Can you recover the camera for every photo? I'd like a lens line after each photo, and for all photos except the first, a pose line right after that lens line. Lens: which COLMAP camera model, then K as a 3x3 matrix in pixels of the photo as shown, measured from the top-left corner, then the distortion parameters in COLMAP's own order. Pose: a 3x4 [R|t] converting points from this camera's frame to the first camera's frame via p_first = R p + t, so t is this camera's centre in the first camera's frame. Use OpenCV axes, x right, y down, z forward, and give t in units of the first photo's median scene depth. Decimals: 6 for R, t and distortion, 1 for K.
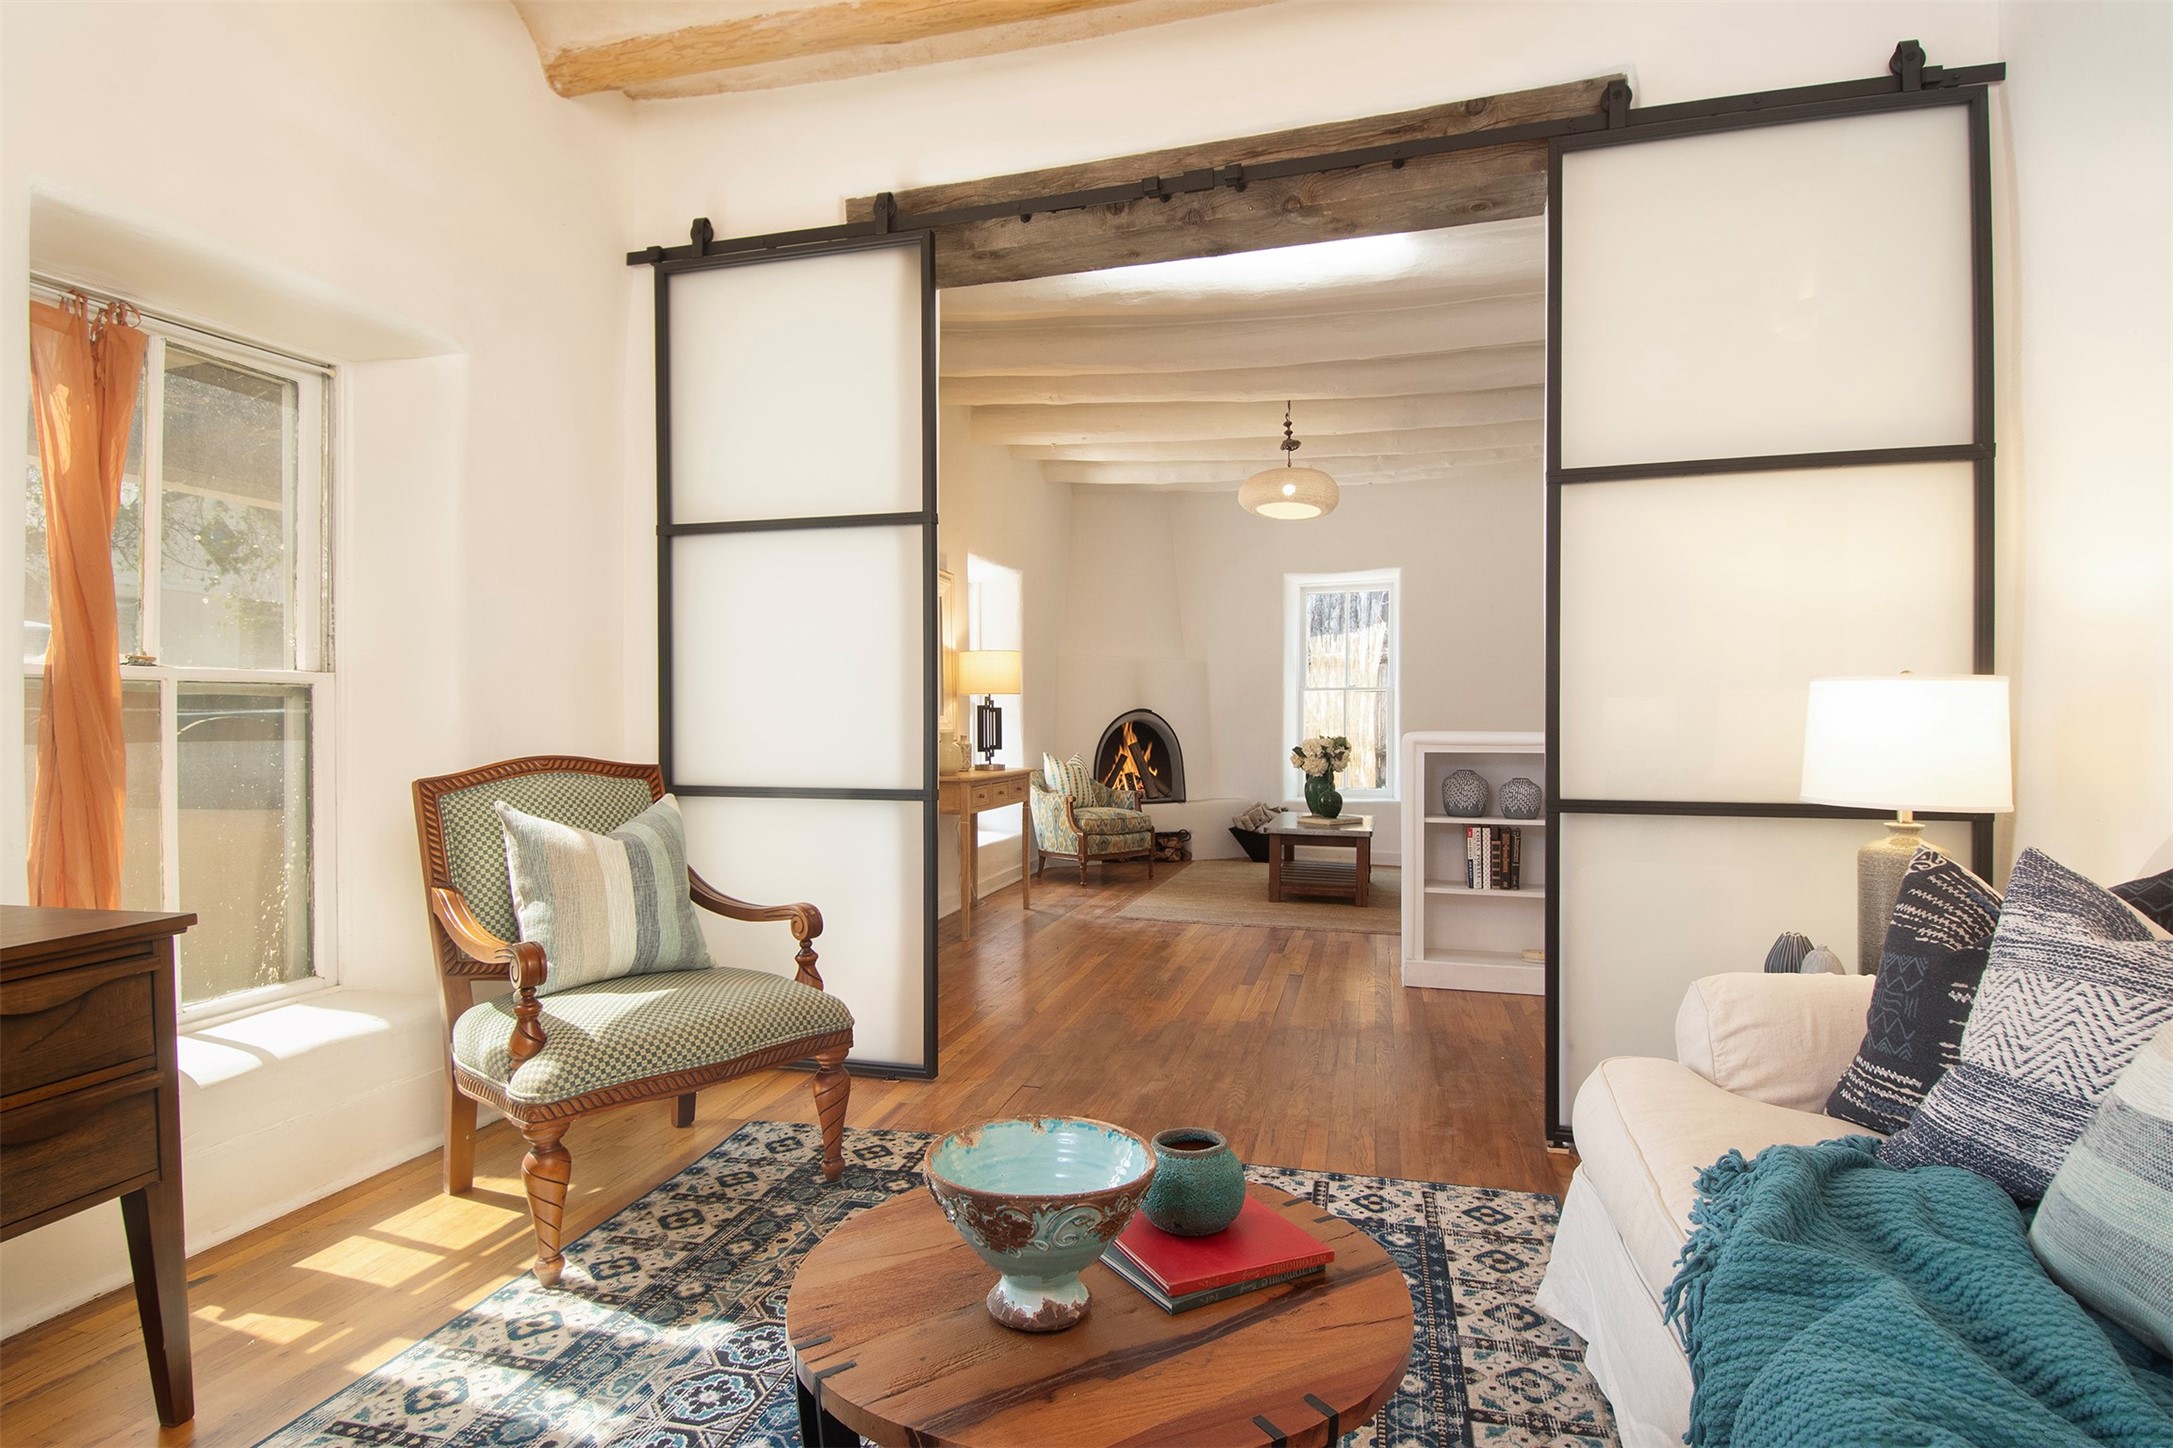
lens RADIAL K [[1134.8, 0, 1088.0], [0, 1134.8, 720.1], [0, 0, 1]] dist [-0.002001, -0.001459]
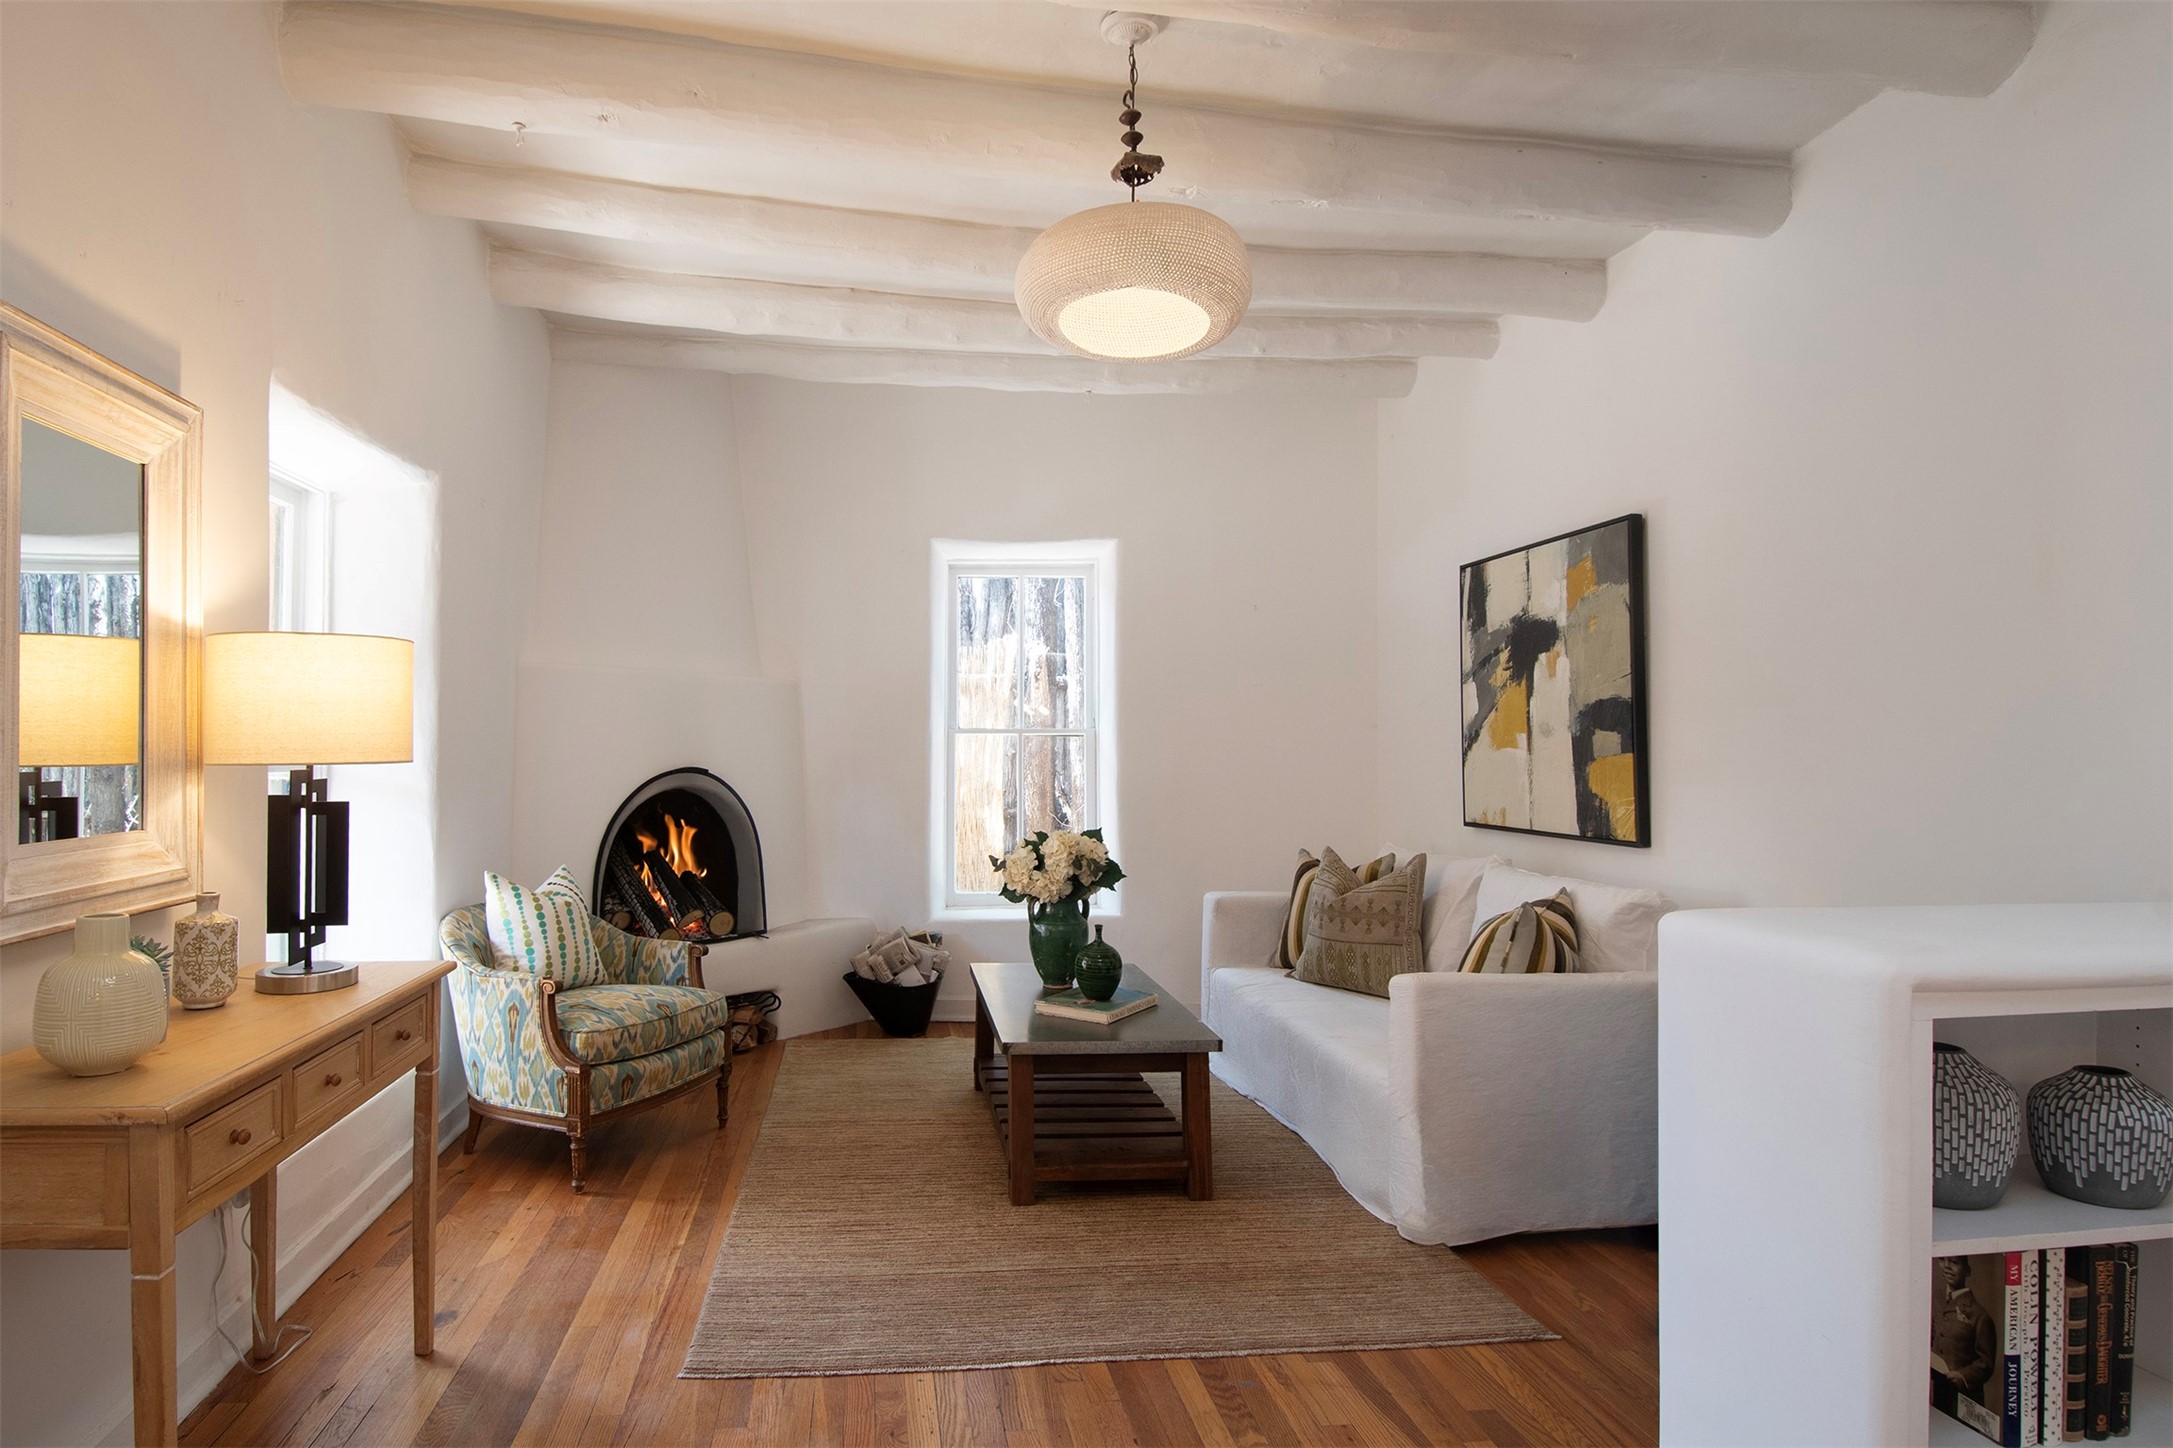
lens RADIAL K [[1336.5, 0, 1084.0], [0, 1336.5, 720.2], [0, 0, 1]] dist [0.010219, 0.000598]
pose [[0.929596, 0.010961, 0.368417, -0.014978], [-0.001737, 0.999677, -0.025360, -0.020949], [-0.368576, 0.022935, 0.929315, 0.434774]]
